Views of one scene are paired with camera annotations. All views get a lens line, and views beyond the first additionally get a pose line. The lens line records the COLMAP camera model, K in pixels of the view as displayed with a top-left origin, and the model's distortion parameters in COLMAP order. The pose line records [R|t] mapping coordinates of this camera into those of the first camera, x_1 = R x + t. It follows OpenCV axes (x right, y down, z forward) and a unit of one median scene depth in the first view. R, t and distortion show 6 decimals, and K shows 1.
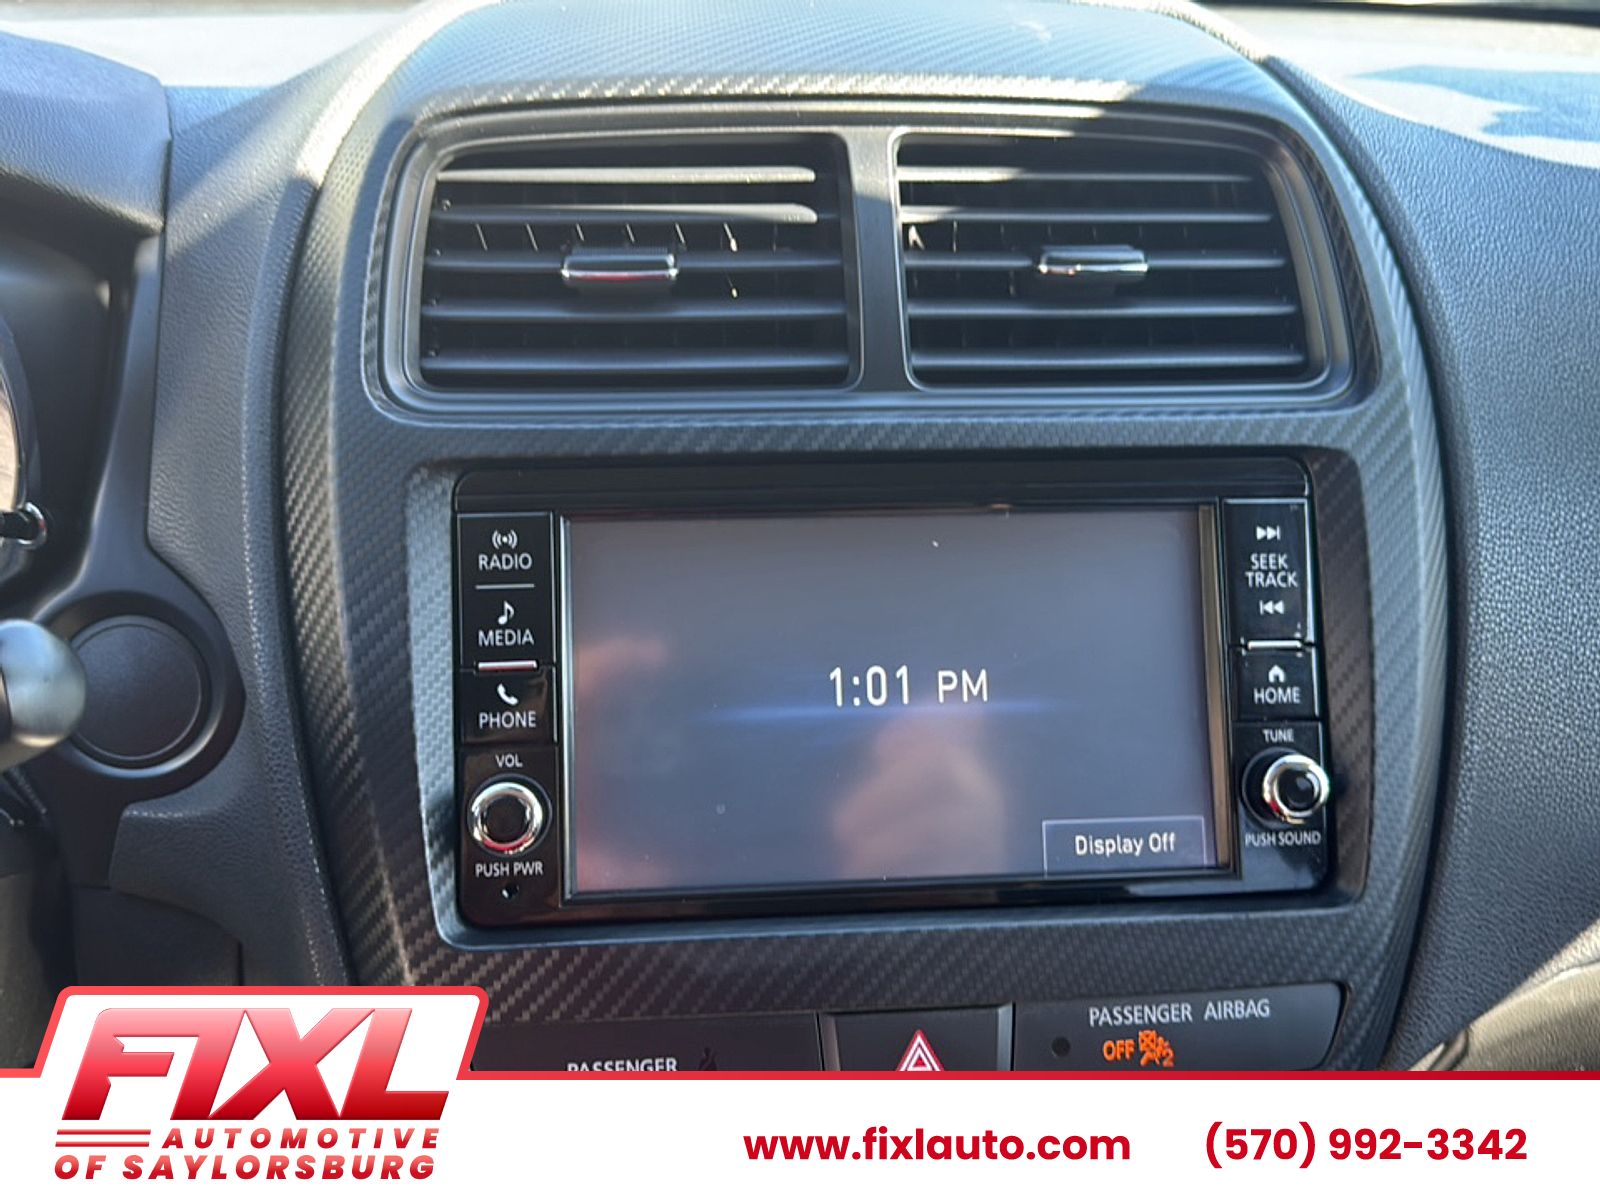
lens RADIAL K [[1448.7, 0, 800.0], [0, 1448.7, 600.0], [0, 0, 1]] dist [0.154669, -0.359650]
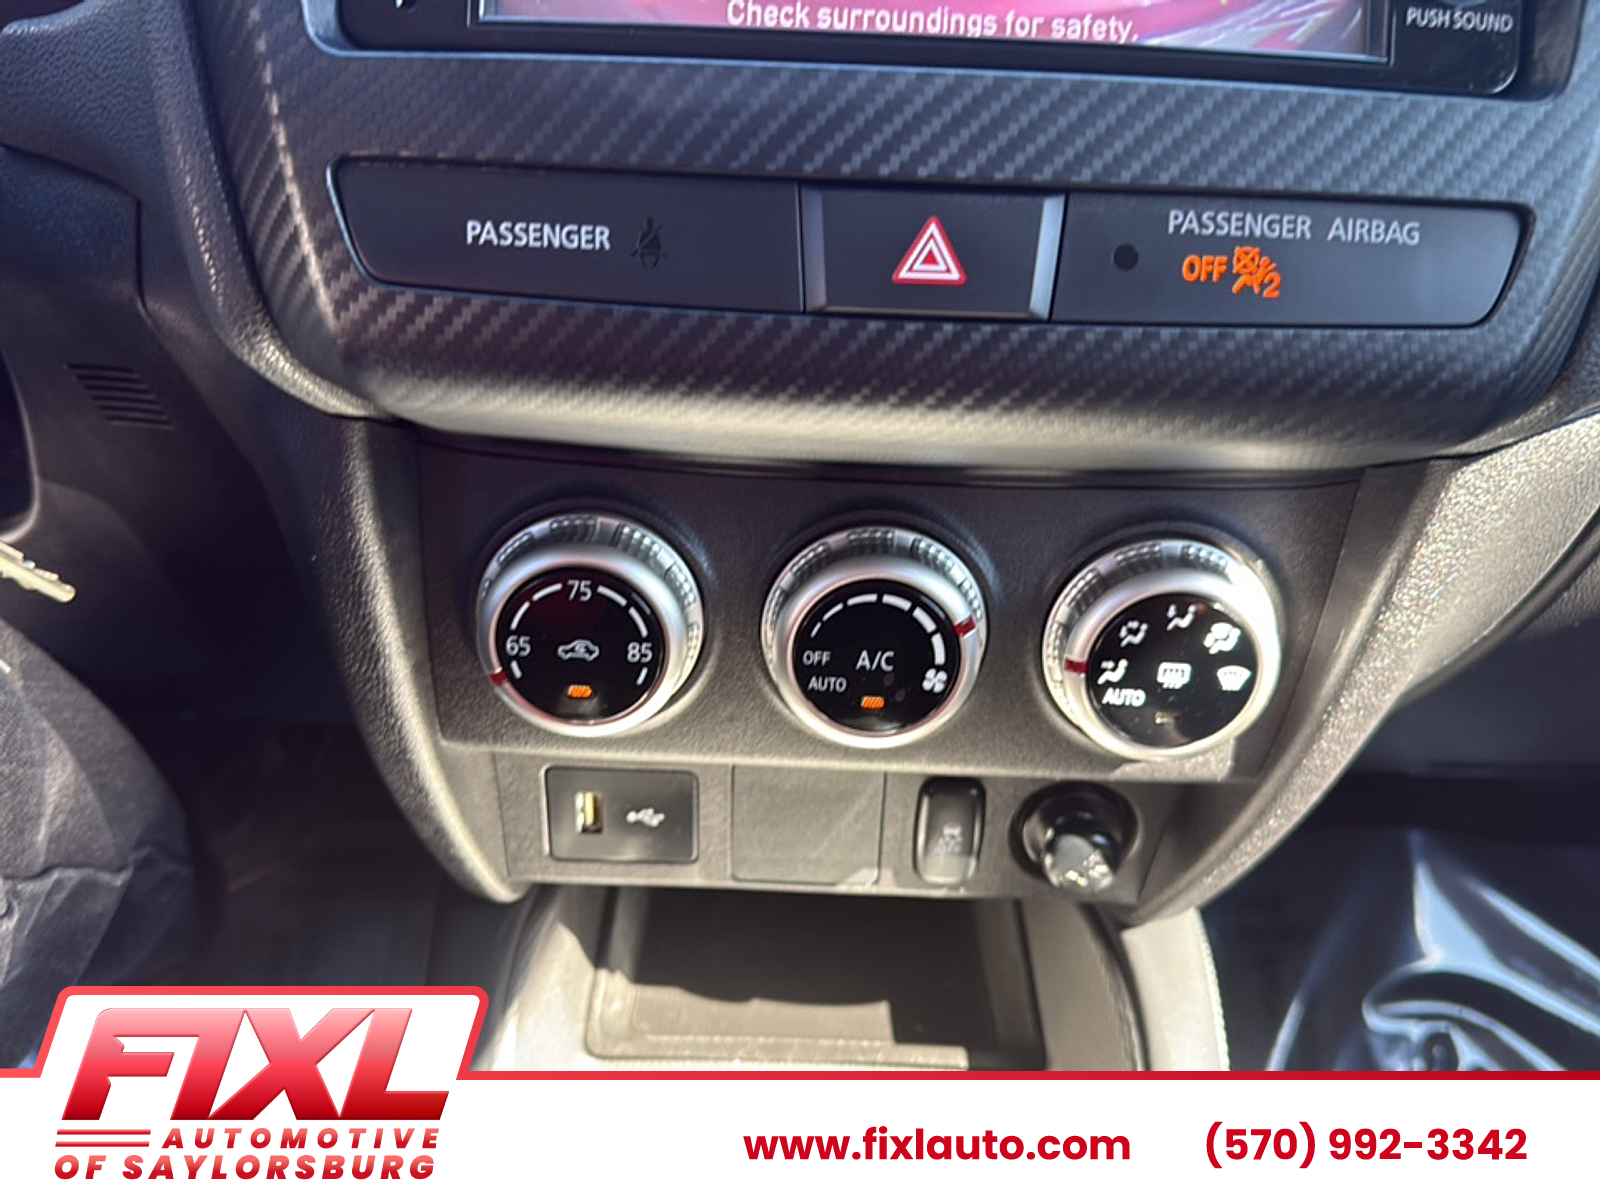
lens RADIAL K [[1506.6, 0, 800.0], [0, 1506.6, 600.0], [0, 0, 1]] dist [0.107913, -0.287046]
pose [[0.993671, 0.072346, -0.085931, 0.088736], [-0.063777, 0.993082, 0.098589, 0.392125], [0.092470, -0.092485, 0.991411, 0.199881]]
